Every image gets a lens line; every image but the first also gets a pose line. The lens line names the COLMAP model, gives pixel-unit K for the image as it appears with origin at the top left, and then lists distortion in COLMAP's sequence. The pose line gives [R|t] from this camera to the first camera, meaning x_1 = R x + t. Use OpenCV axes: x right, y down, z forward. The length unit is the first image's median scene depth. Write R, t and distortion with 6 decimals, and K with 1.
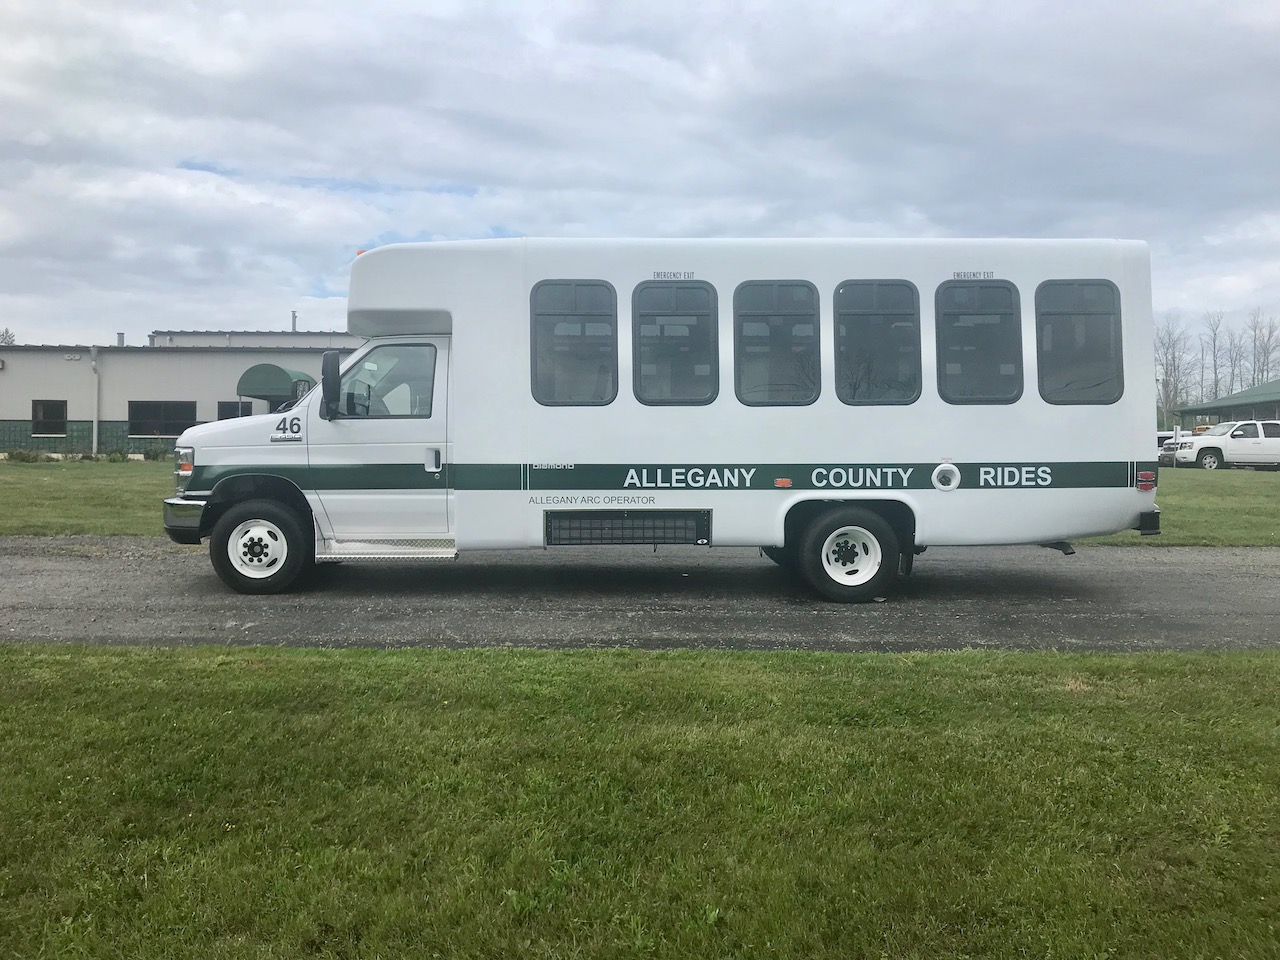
lens RADIAL K [[1057.6, 0, 640.0], [0, 1057.6, 480.0], [0, 0, 1]] dist [0.092630, -0.106577]
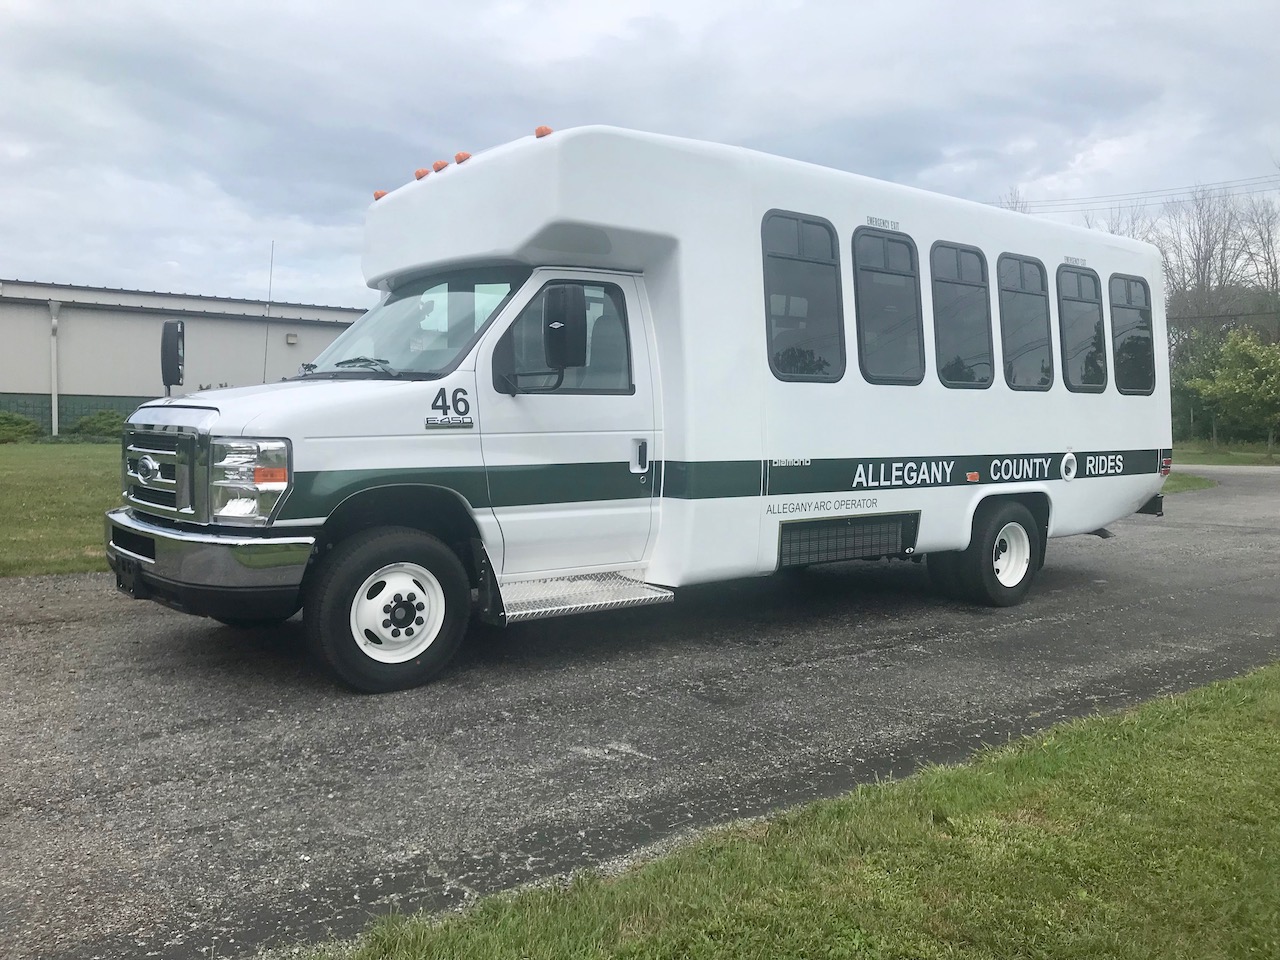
lens RADIAL K [[1067.1, 0, 640.0], [0, 1067.1, 480.0], [0, 0, 1]] dist [0.051637, -0.099837]
pose [[0.790381, -0.026750, 0.612031, -0.620038], [0.016619, 0.999615, 0.022228, -0.018959], [-0.612390, -0.007397, 0.790521, 0.468106]]
